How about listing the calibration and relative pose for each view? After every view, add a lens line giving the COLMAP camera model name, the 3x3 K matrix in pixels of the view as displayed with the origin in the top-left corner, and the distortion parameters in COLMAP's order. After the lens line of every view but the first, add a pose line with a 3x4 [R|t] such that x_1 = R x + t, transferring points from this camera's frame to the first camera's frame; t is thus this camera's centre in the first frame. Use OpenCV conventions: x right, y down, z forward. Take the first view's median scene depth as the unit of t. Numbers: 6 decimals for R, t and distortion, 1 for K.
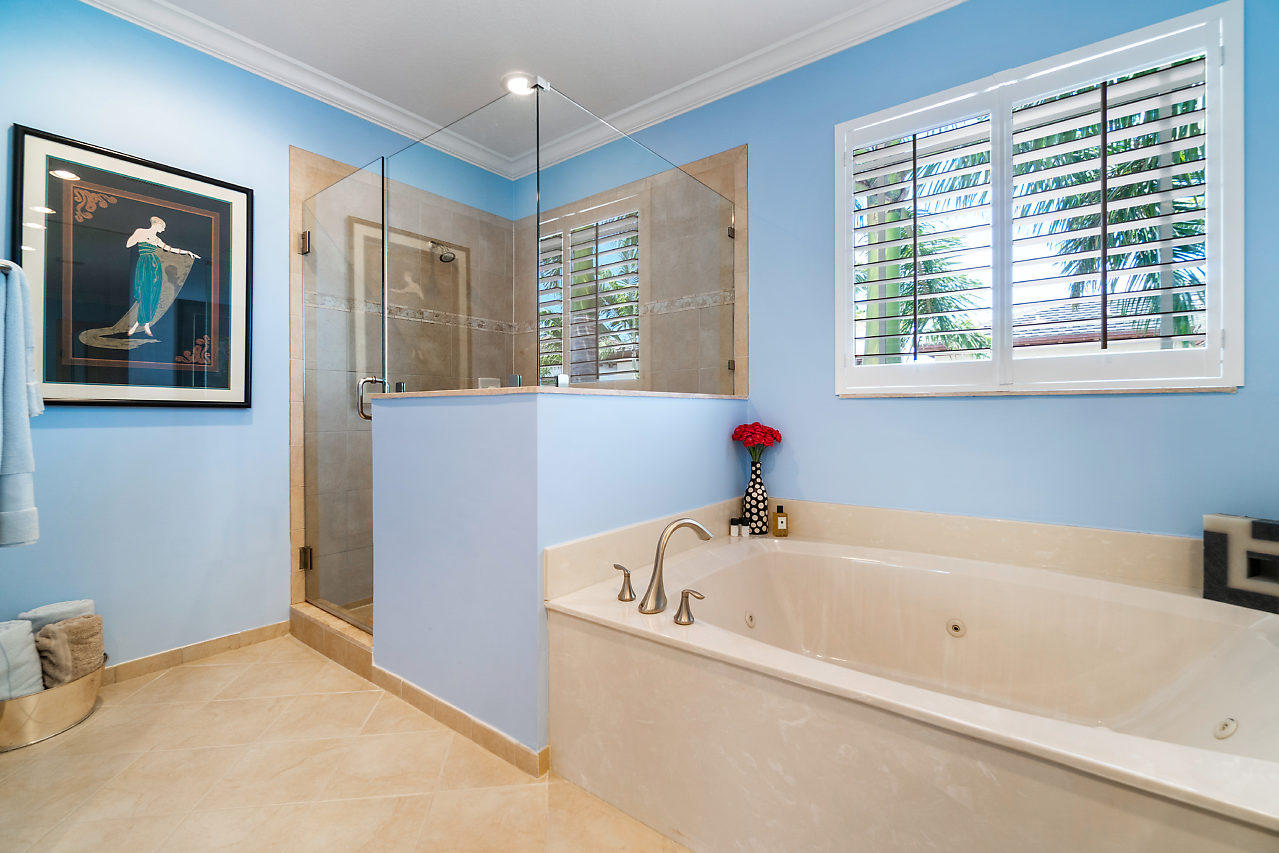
lens RADIAL K [[558.1, 0, 609.2], [0, 558.1, 408.5], [0, 0, 1]] dist [0.000756, -0.000073]
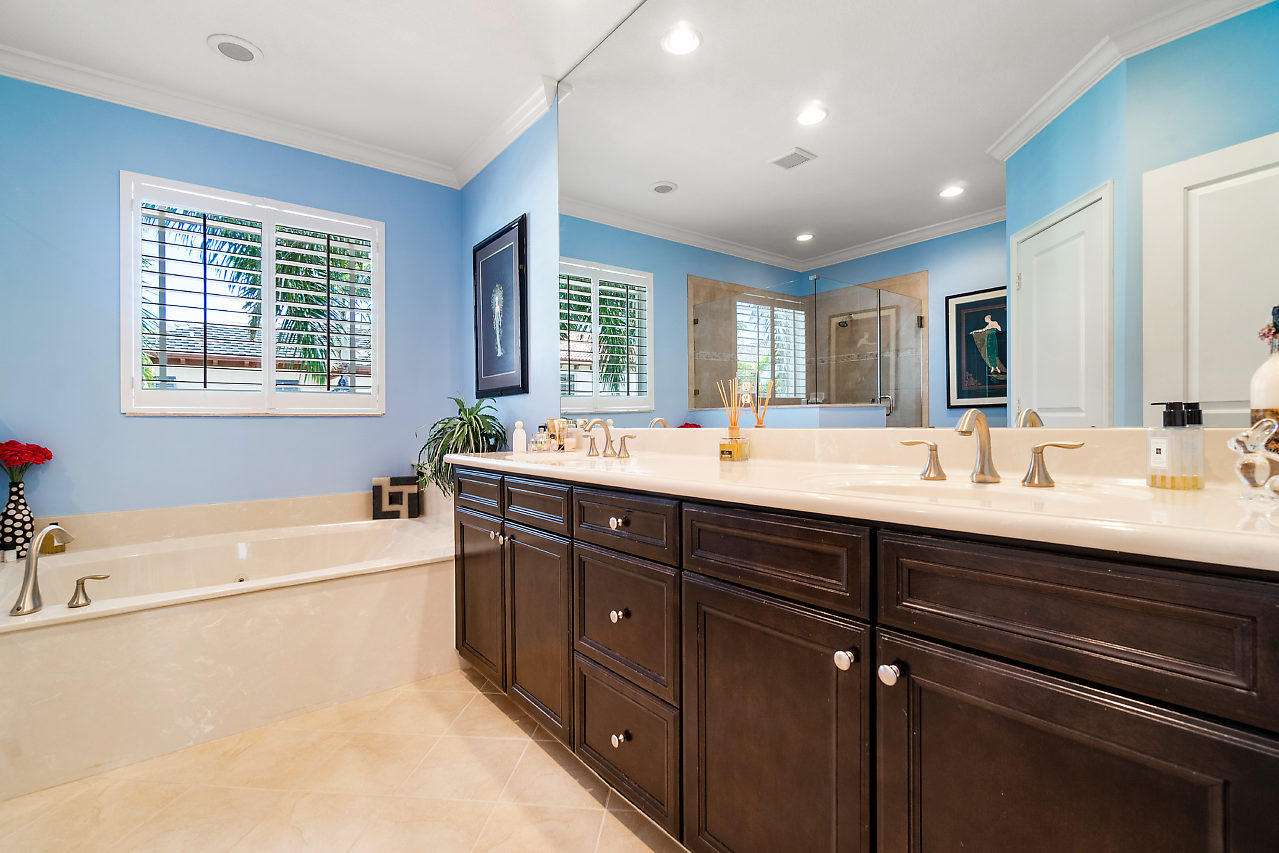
lens RADIAL K [[558.1, 0, 637.9], [0, 558.1, 426.0], [0, 0, 1]] dist [0.000756, -0.000073]
pose [[0.225373, -0.002355, 0.974270, -0.426357], [0.004649, 0.999988, 0.001341, 0.004696], [-0.974262, 0.004228, 0.225381, -0.238267]]
